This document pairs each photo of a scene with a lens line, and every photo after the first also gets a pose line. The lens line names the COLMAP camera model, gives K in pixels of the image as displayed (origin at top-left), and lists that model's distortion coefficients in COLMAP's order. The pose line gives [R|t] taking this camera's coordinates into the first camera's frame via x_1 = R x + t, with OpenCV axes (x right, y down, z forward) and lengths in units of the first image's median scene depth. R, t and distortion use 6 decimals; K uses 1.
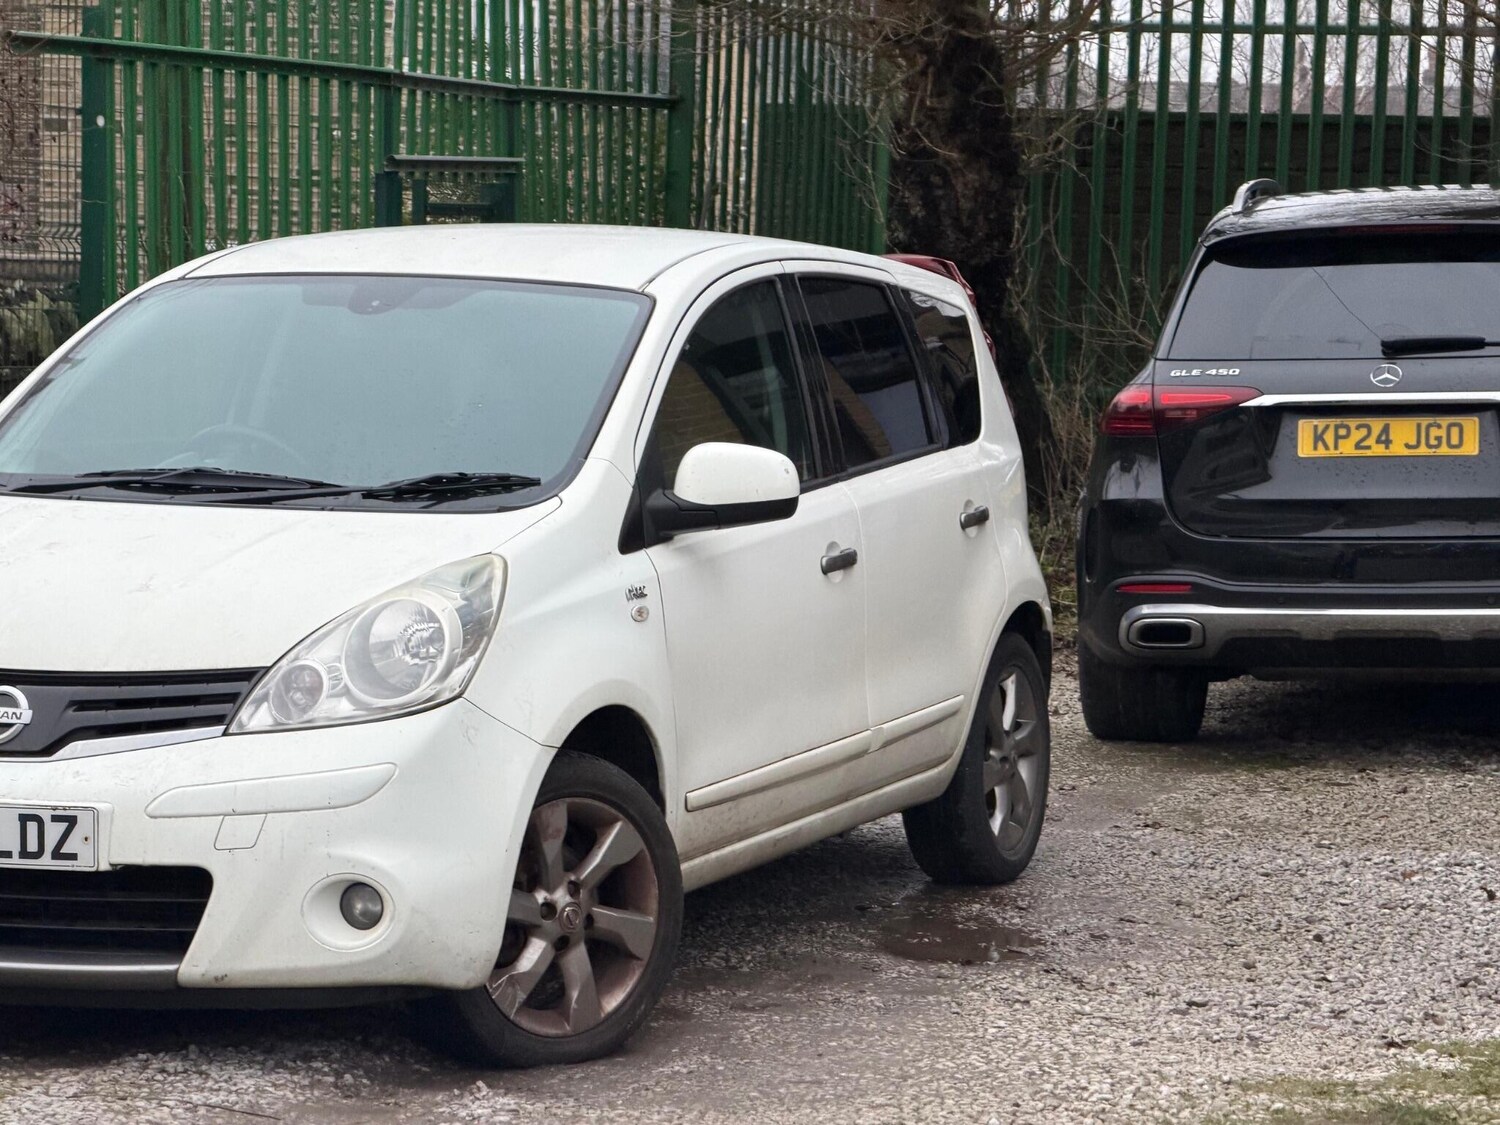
lens RADIAL K [[4306.9, 0, 731.4], [0, 4306.9, 489.9], [0, 0, 1]] dist [0.247689, 0.234108]
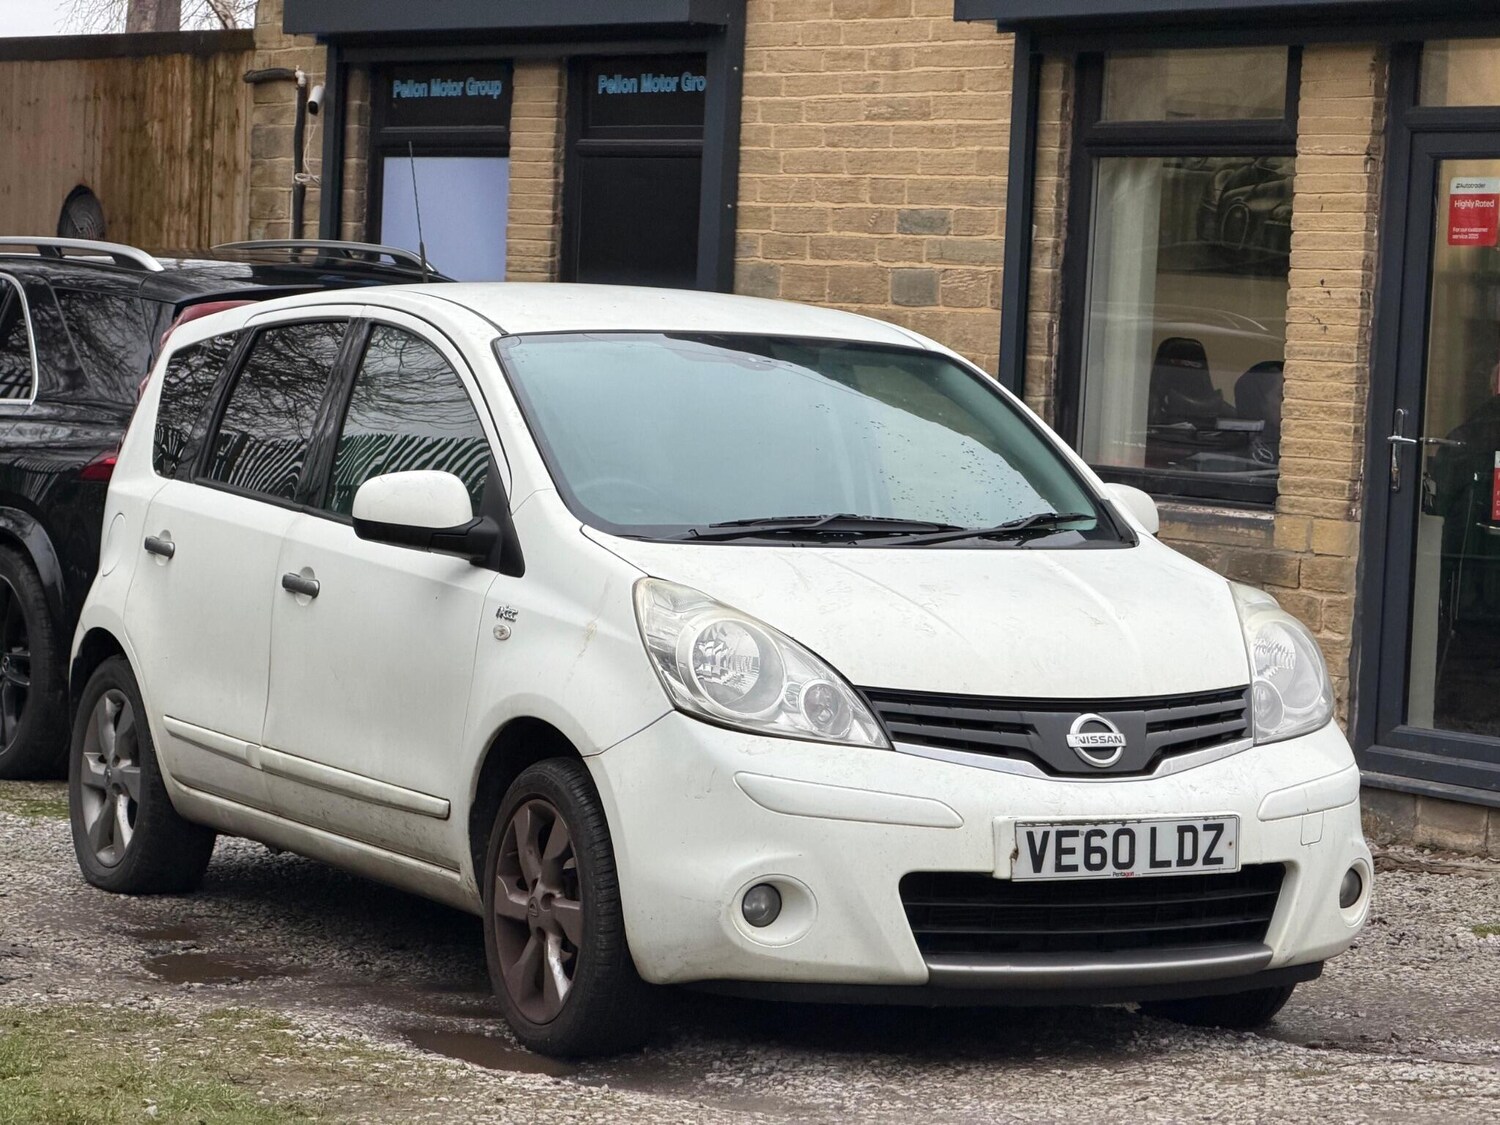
lens RADIAL K [[4294.5, 0, 731.2], [0, 4294.5, 535.6], [0, 0, 1]] dist [0.299720, -0.715795]
pose [[0.677838, -0.023114, 0.734848, -0.924036], [0.023870, 0.999671, 0.009426, -0.010602], [-0.734824, 0.011152, 0.678166, 0.302063]]
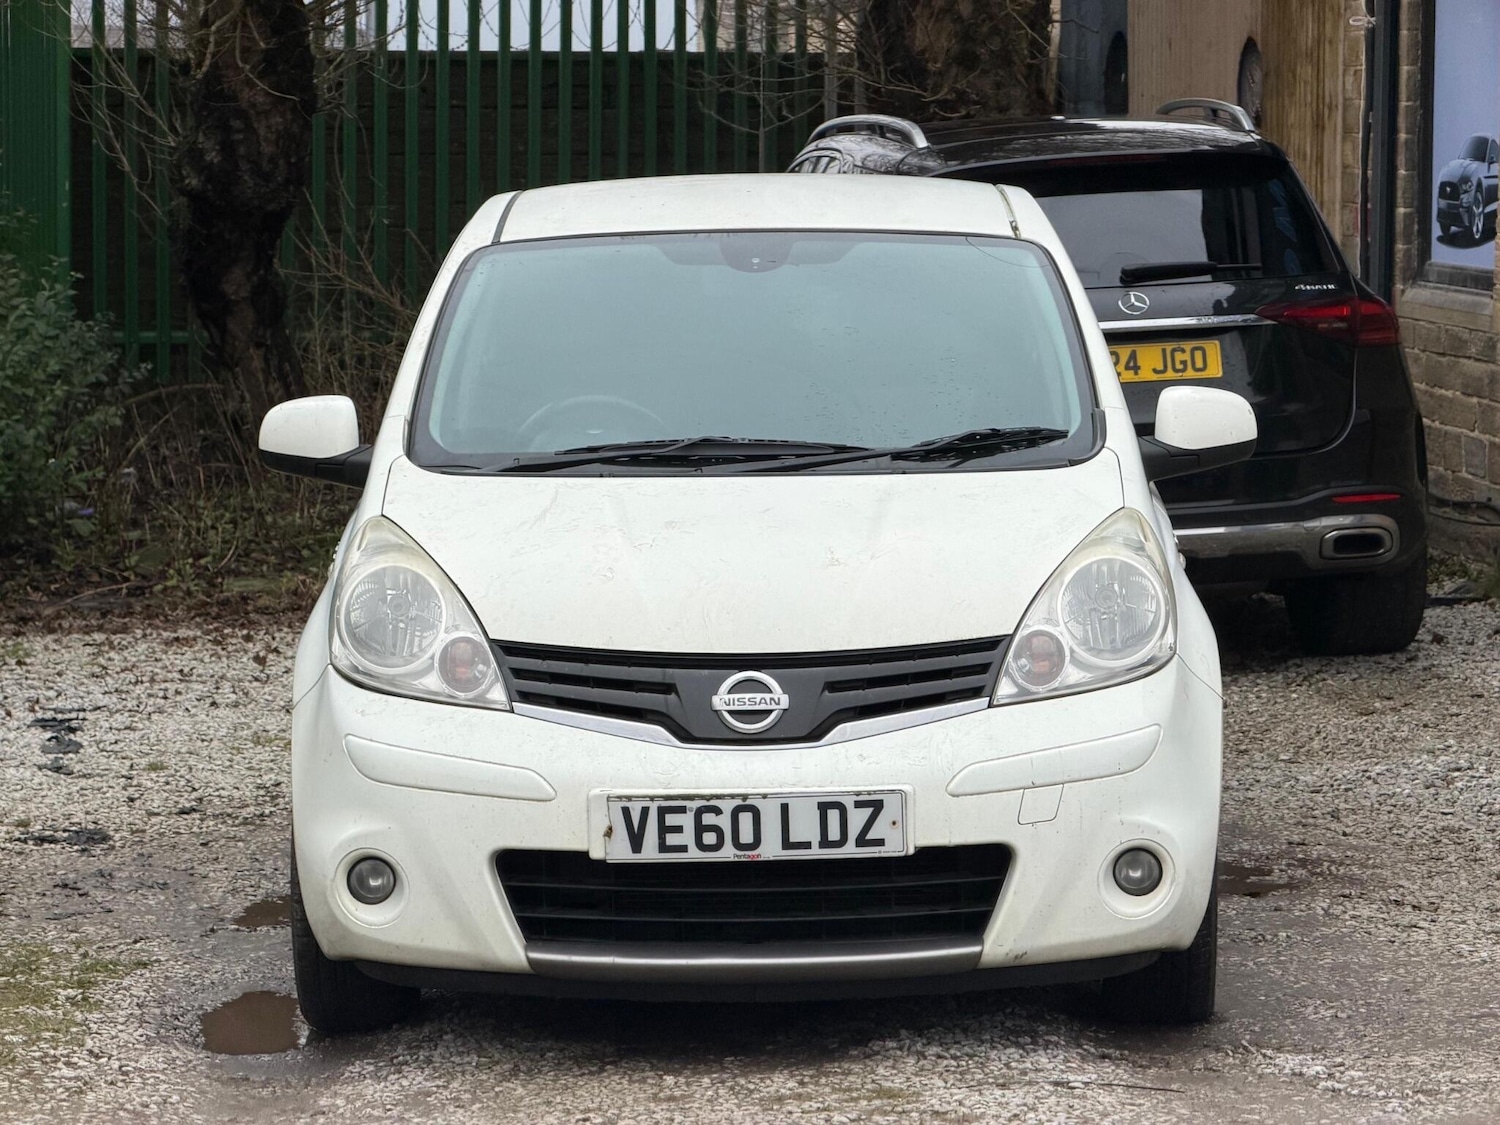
lens RADIAL K [[4396.2, 0, 722.3], [0, 4396.2, 450.2], [0, 0, 1]] dist [0.140666, -0.088011]
pose [[0.941589, -0.048650, 0.333232, -0.446607], [0.047219, 0.998808, 0.012399, -0.014213], [-0.333438, 0.004060, 0.942763, 0.080557]]
